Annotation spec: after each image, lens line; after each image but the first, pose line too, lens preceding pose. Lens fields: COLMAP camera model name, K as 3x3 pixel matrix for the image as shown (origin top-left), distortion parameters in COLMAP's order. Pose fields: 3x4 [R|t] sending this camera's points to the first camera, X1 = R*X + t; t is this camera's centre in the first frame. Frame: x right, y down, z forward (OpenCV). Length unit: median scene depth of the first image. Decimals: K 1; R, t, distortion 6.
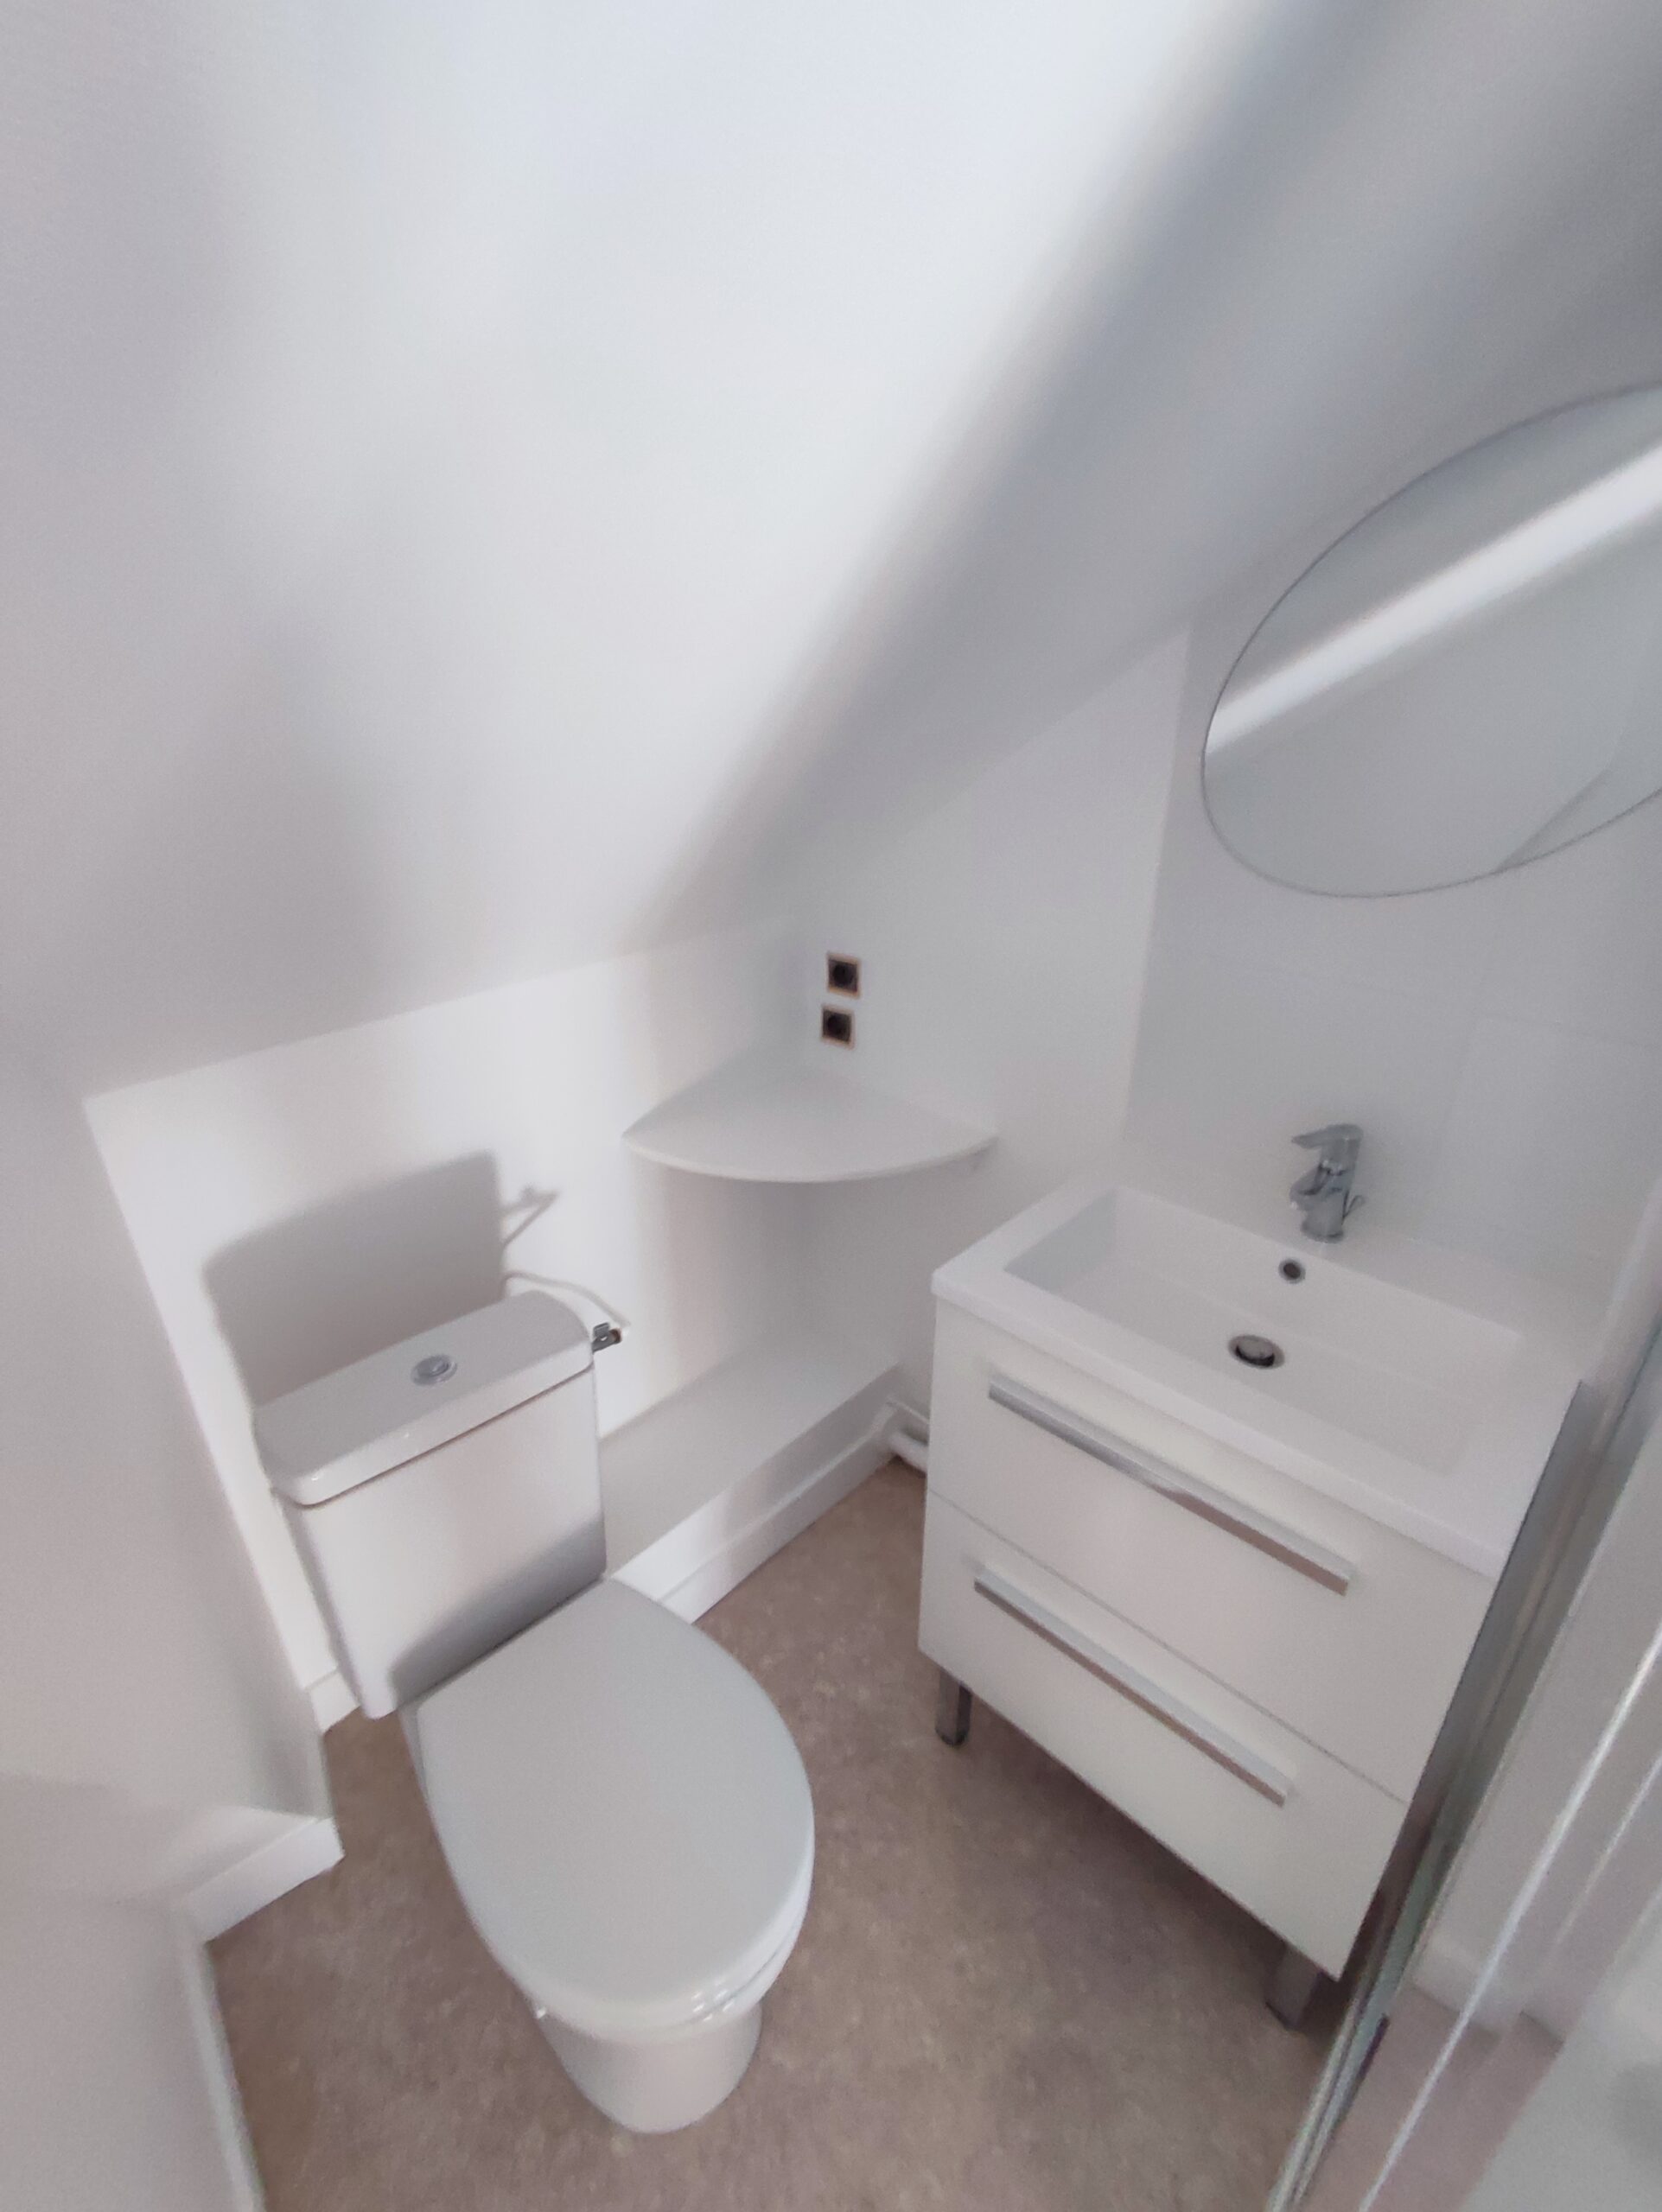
lens RADIAL K [[1035.9, 0, 850.7], [0, 1035.9, 1107.9], [0, 0, 1]] dist [-0.001024, 0.000219]
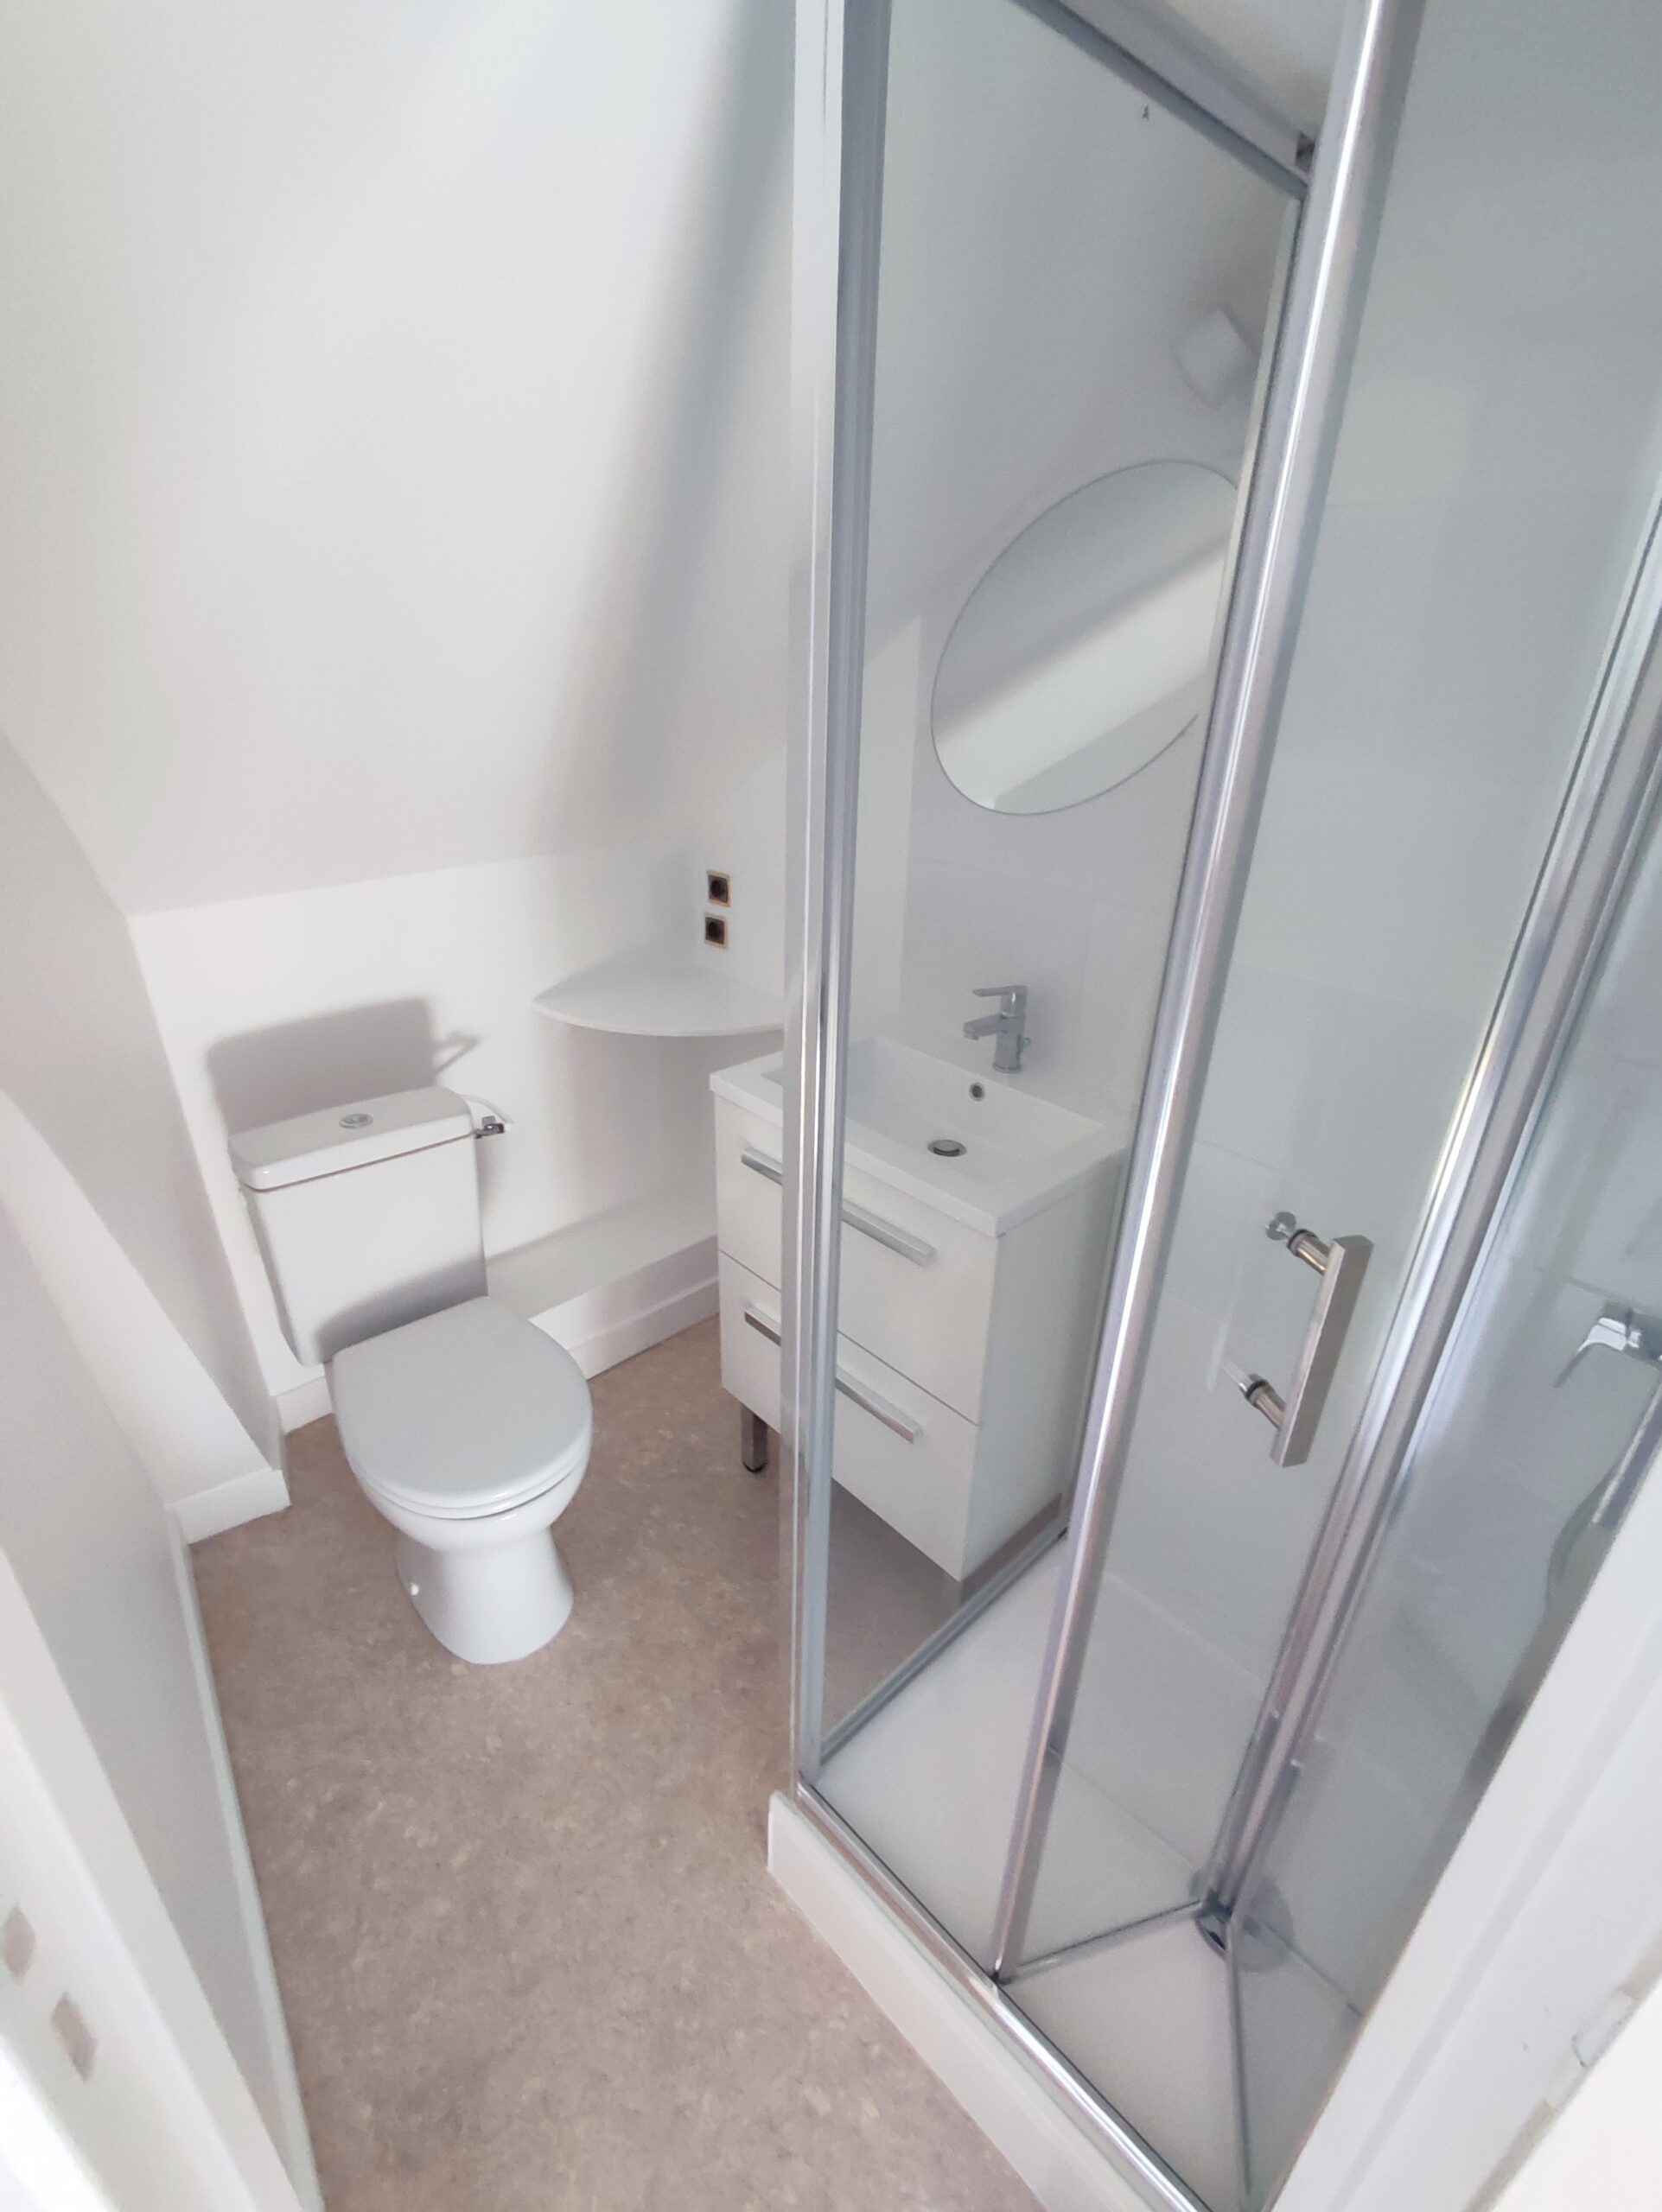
lens RADIAL K [[1025.4, 0, 831.0], [0, 1025.4, 1106.0], [0, 0, 1]] dist [-0.000643, -0.000316]
pose [[0.997463, 0.050030, -0.050635, 0.285645], [-0.049548, 0.998714, 0.010720, 0.161460], [0.051107, -0.008184, 0.998660, -0.337339]]
